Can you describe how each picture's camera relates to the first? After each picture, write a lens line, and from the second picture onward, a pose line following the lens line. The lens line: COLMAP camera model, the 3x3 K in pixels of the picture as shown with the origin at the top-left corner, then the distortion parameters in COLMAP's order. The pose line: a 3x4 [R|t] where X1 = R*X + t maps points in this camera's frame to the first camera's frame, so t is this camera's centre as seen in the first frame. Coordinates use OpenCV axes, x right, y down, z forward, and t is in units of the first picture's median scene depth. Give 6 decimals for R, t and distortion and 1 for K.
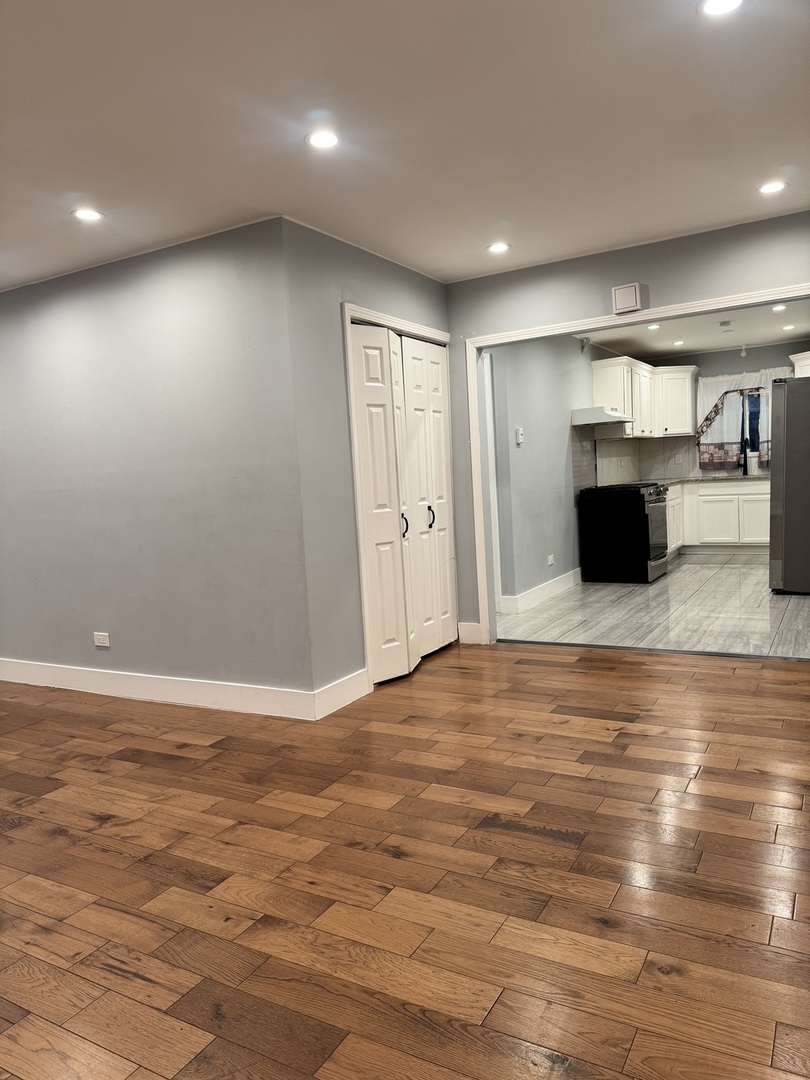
lens RADIAL K [[765.0, 0, 410.6], [0, 765.0, 543.3], [0, 0, 1]] dist [0.026636, -0.027299]
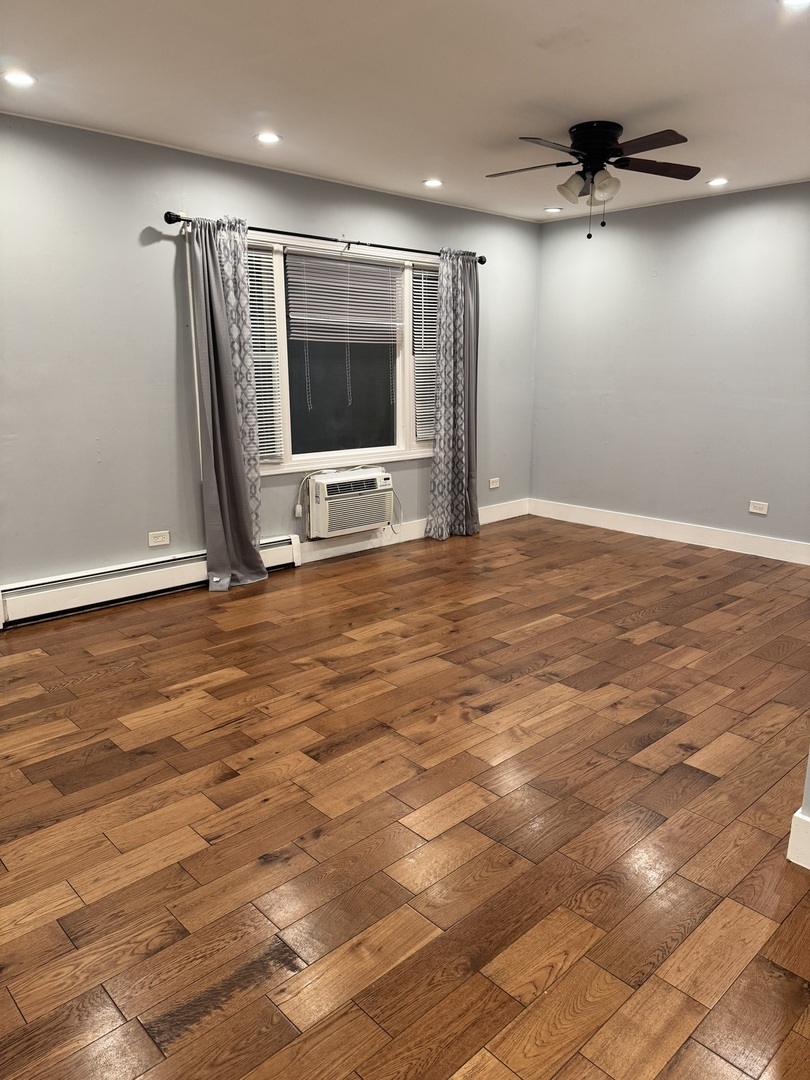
lens RADIAL K [[765.0, 0, 406.9], [0, 765.0, 539.0], [0, 0, 1]] dist [0.026636, -0.027299]
pose [[-0.283859, 0.281946, -0.916477, 0.570007], [-0.083208, 0.944944, 0.316475, -0.205322], [0.955249, 0.166092, -0.244771, 1.158302]]
